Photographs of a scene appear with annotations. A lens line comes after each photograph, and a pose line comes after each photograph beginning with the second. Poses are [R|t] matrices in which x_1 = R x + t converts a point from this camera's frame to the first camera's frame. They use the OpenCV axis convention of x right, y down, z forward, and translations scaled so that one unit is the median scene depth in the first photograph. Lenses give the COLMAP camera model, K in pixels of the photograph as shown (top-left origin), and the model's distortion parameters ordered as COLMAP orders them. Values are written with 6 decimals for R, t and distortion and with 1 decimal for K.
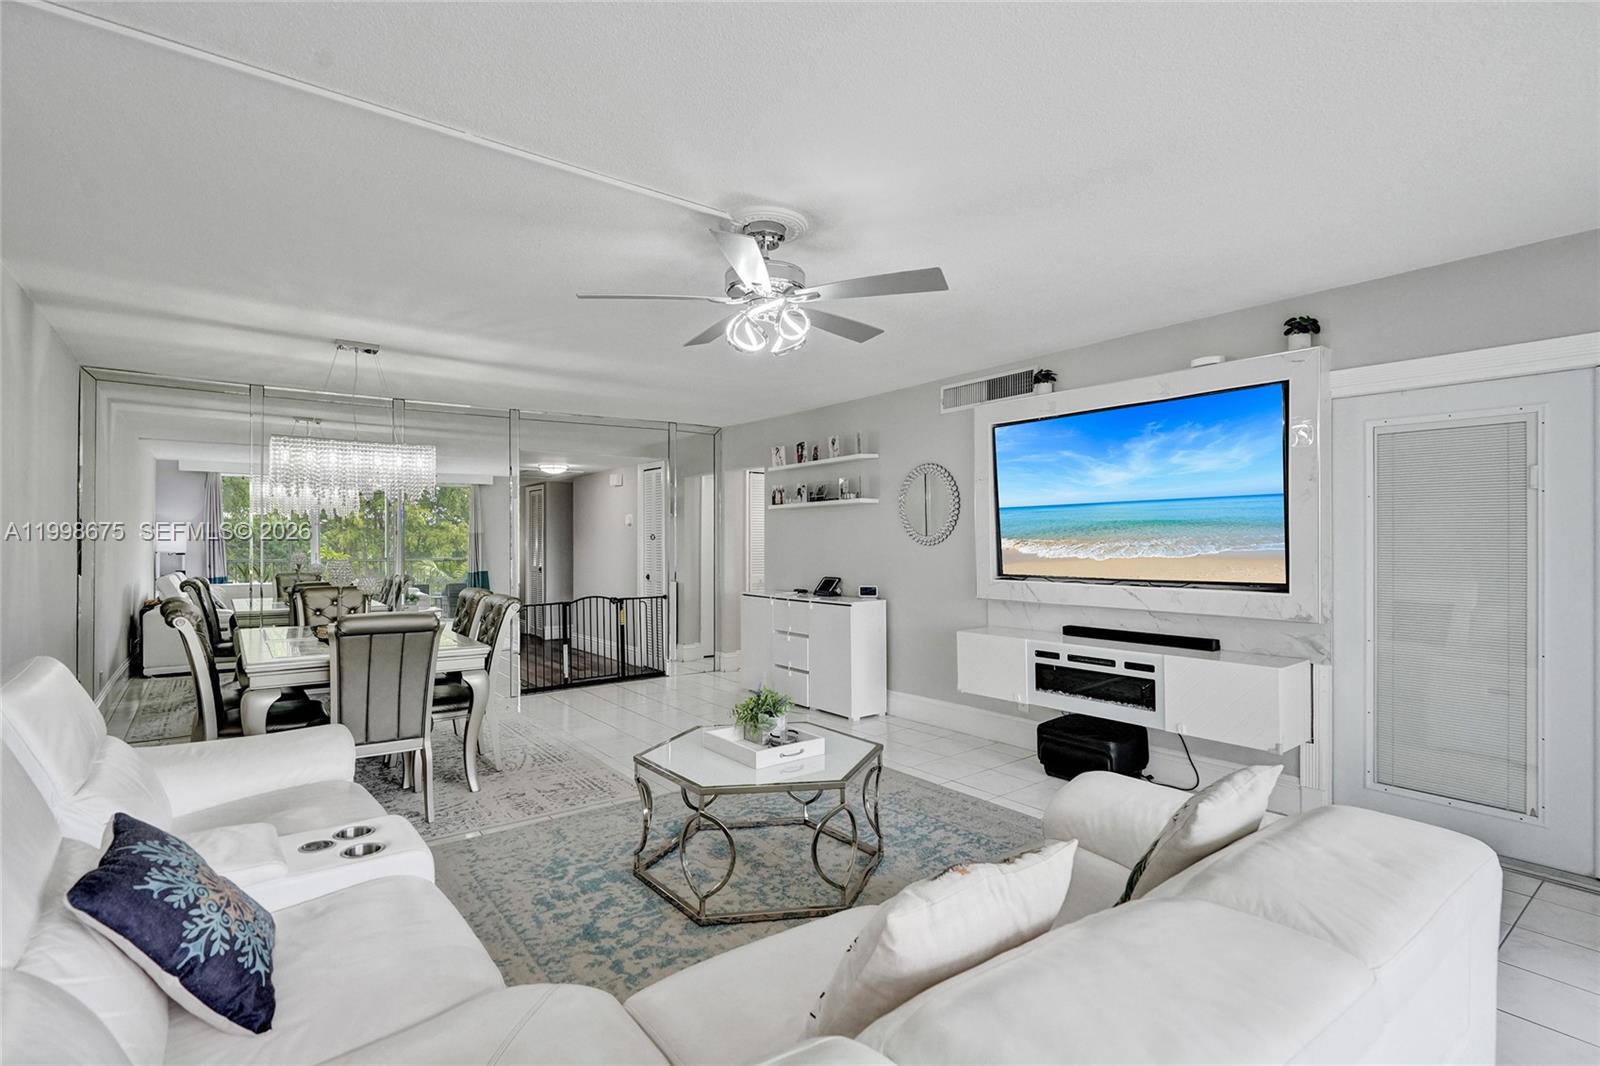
lens RADIAL K [[745.5, 0, 801.8], [0, 745.5, 527.2], [0, 0, 1]] dist [-0.003489, 0.000726]
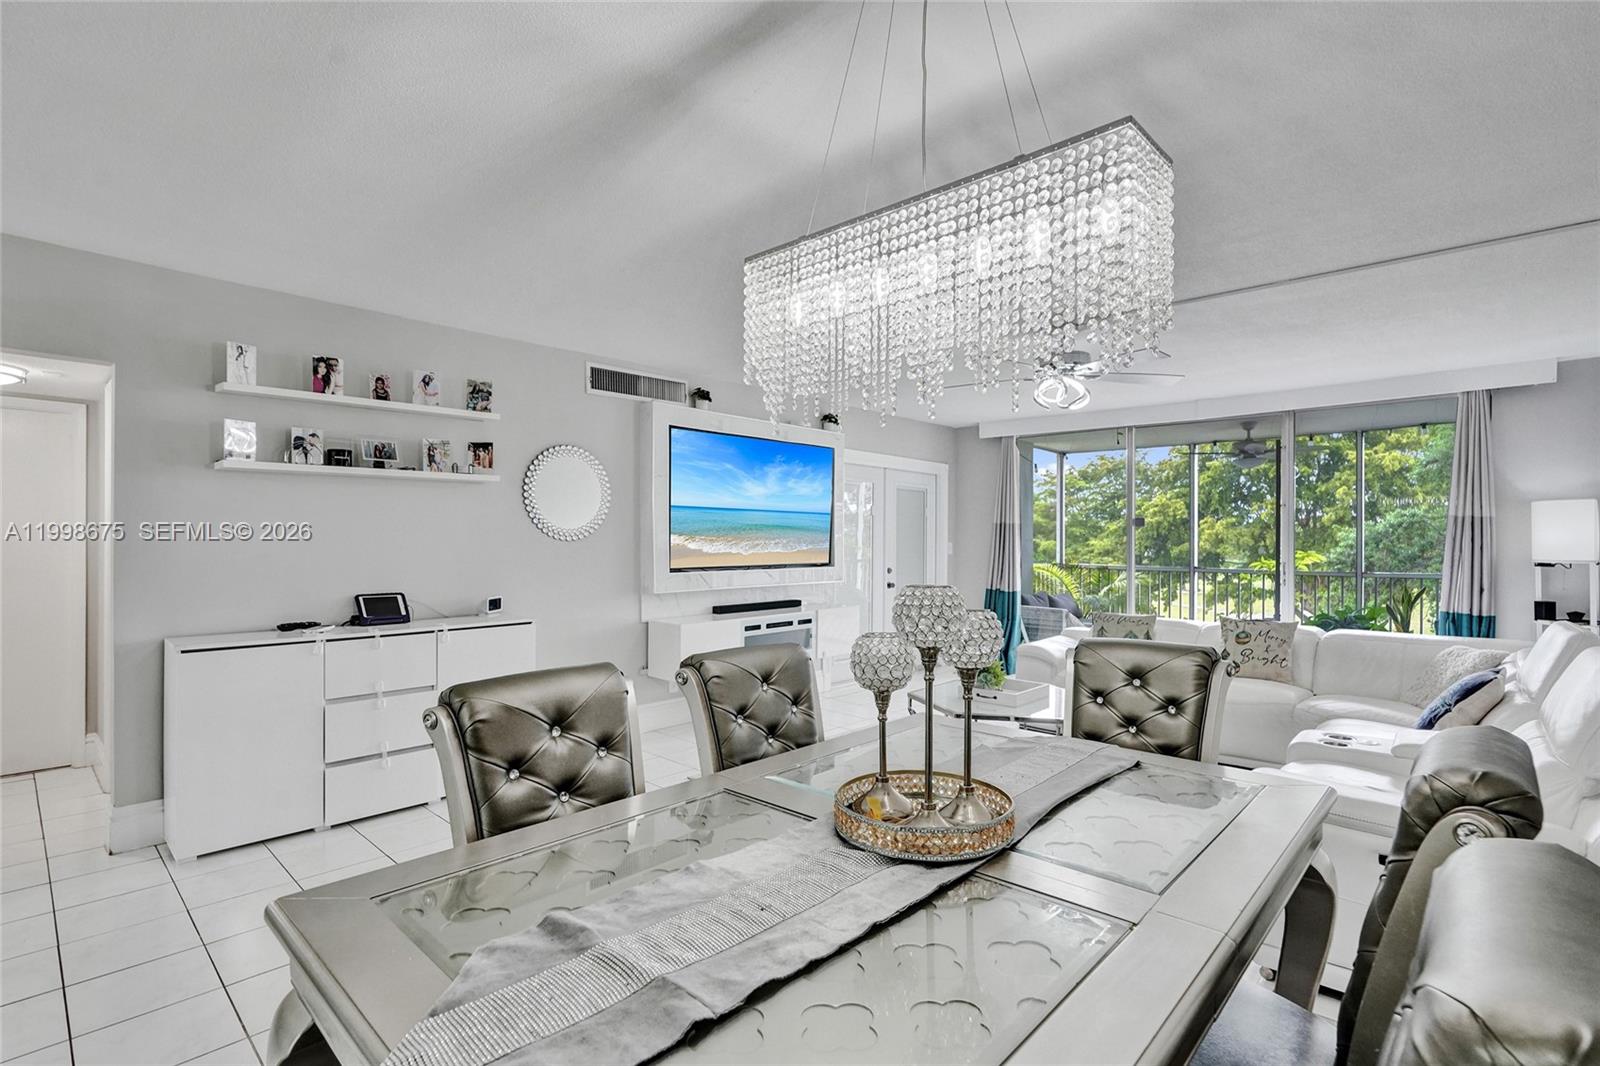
lens RADIAL K [[745.5, 0, 807.3], [0, 745.5, 547.0], [0, 0, 1]] dist [-0.003489, 0.000726]
pose [[-0.163513, -0.006315, 0.986521, -1.010384], [-0.018552, 0.999822, 0.003325, 0.032183], [-0.986367, -0.017758, -0.163602, 1.225326]]
